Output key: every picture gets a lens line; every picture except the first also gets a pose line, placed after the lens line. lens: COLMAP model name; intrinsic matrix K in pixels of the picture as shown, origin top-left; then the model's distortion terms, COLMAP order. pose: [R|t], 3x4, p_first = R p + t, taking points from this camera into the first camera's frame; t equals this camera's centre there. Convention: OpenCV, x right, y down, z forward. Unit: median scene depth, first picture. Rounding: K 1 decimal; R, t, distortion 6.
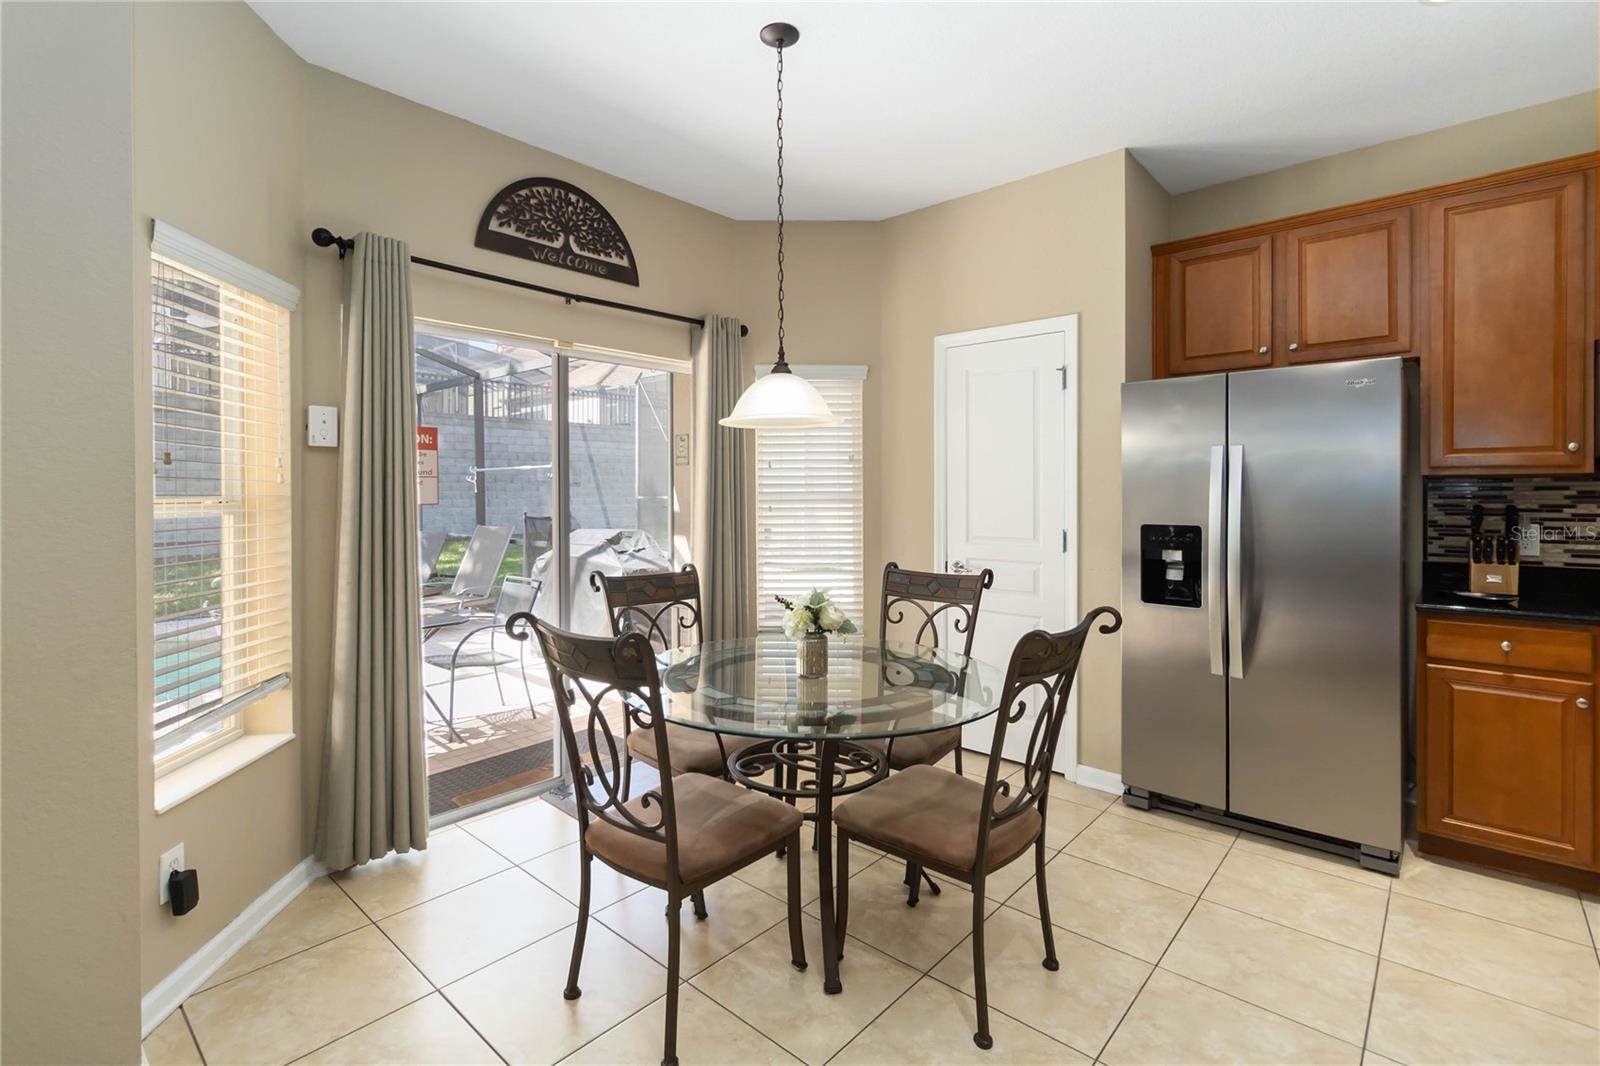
lens RADIAL K [[744.6, 0, 768.5], [0, 744.6, 486.3], [0, 0, 1]] dist [0.001524, -0.000235]
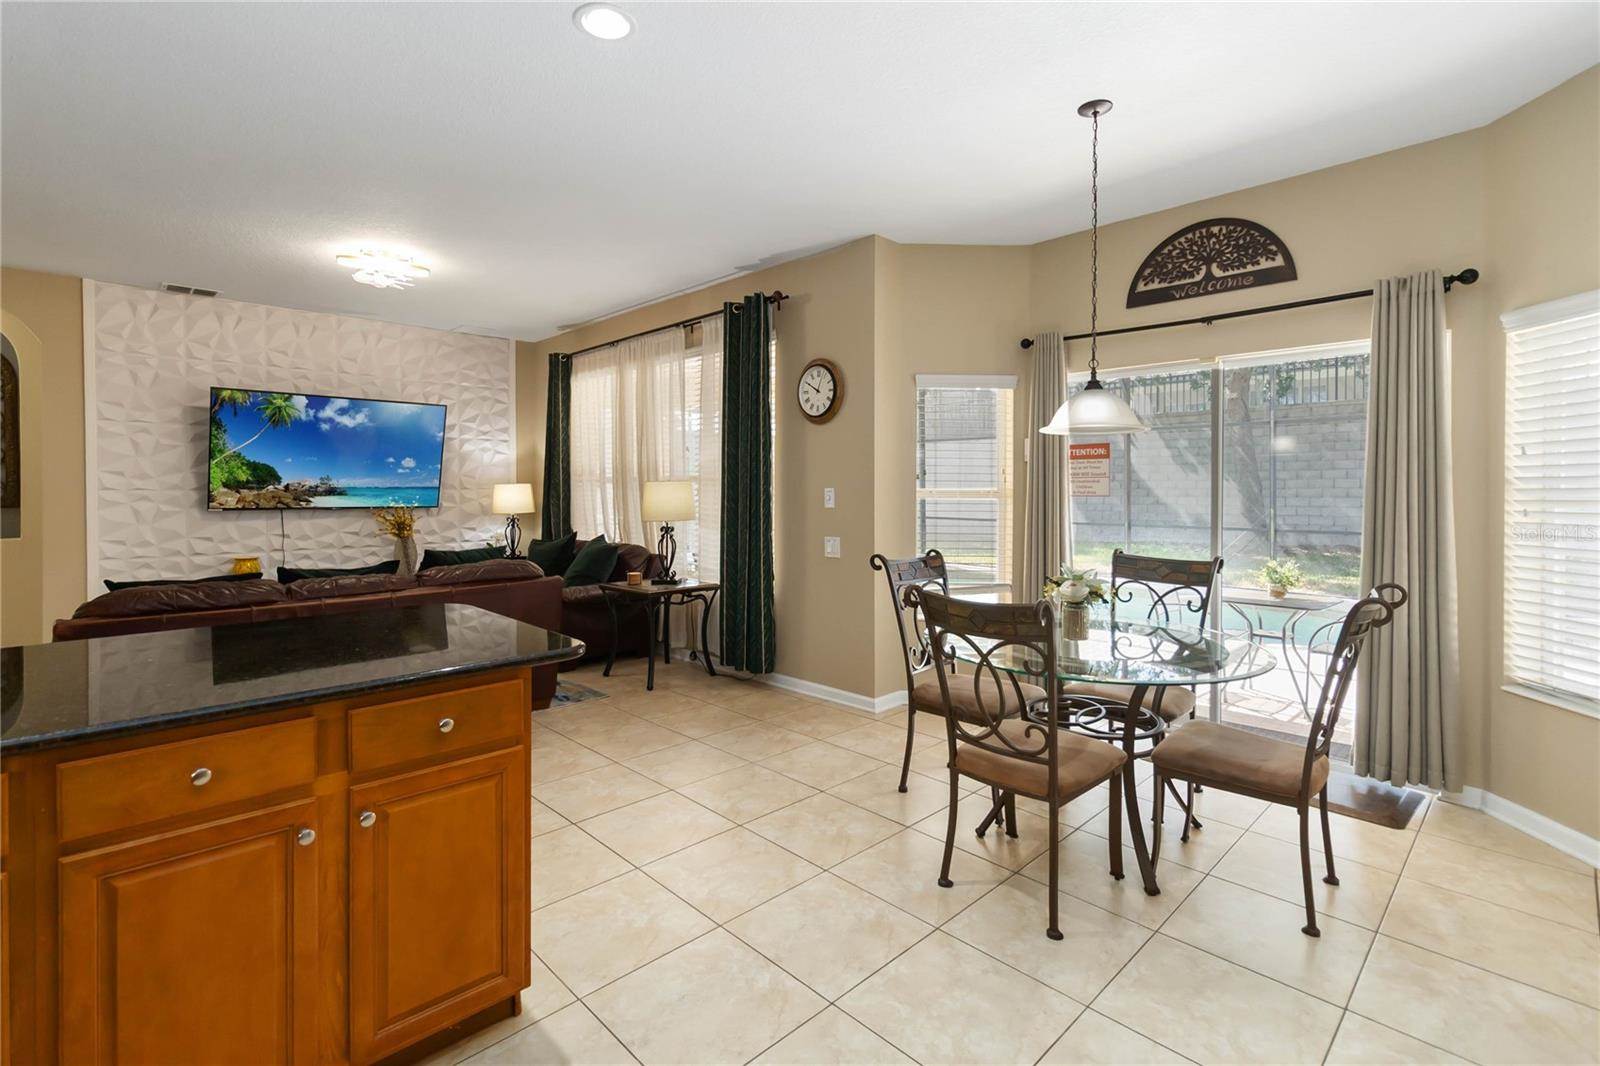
lens RADIAL K [[744.6, 0, 798.1], [0, 744.6, 504.0], [0, 0, 1]] dist [0.001524, -0.000235]
pose [[-0.050670, 0.003192, -0.998710, 0.914553], [-0.007295, 0.999967, 0.003566, 0.030431], [0.998689, 0.007466, -0.050645, 0.434784]]
